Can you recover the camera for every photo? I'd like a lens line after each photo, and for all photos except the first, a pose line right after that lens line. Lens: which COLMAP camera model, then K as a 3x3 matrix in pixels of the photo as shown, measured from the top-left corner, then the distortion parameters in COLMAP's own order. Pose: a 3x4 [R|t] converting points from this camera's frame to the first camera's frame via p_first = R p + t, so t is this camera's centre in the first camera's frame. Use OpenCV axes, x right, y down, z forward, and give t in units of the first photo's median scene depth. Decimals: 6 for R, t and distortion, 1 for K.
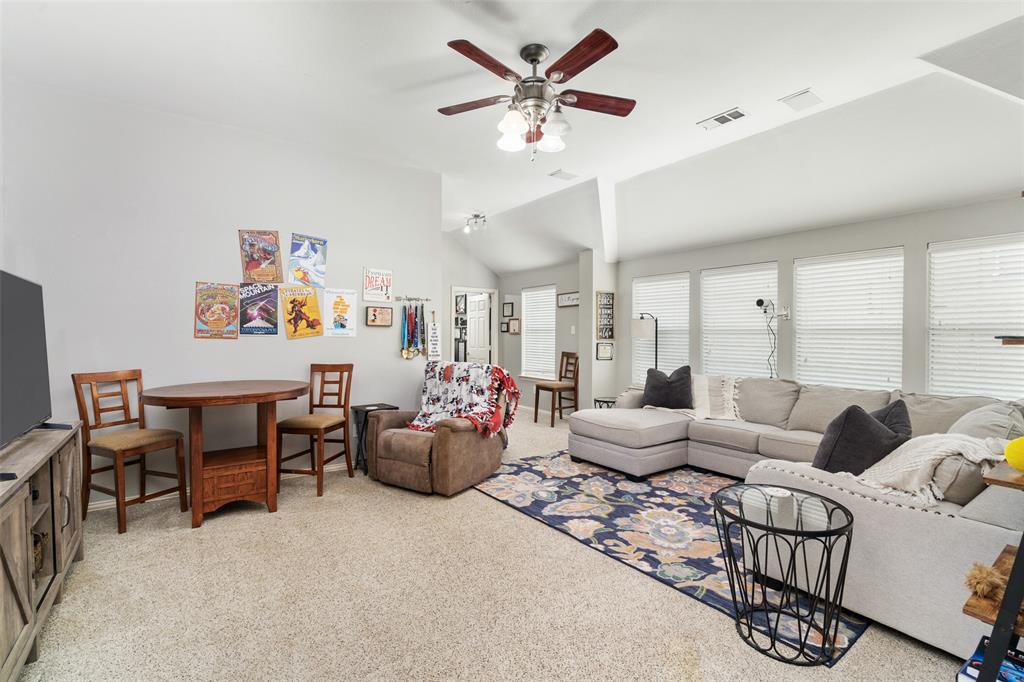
lens RADIAL K [[465.8, 0, 512.0], [0, 465.8, 341.0], [0, 0, 1]] dist [-0.000349, 0.000010]
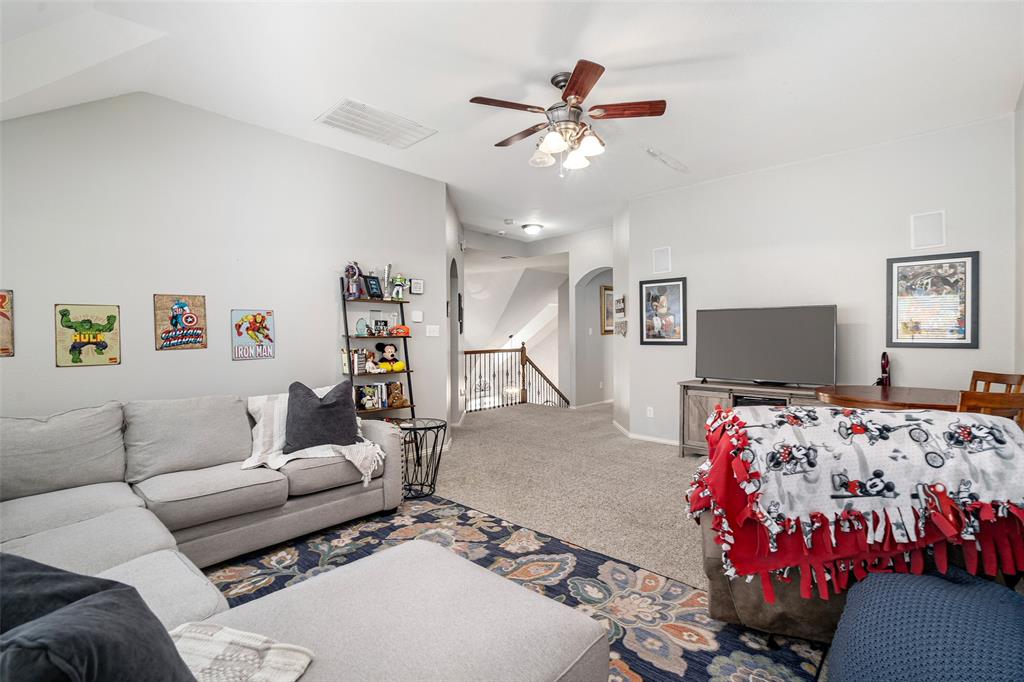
lens RADIAL K [[465.8, 0, 512.0], [0, 465.8, 341.0], [0, 0, 1]] dist [-0.000349, 0.000010]
pose [[-0.980943, 0.001556, -0.194287, 0.351722], [-0.003430, 0.999673, 0.025323, -0.028039], [0.194263, 0.025507, -0.980618, 1.890528]]
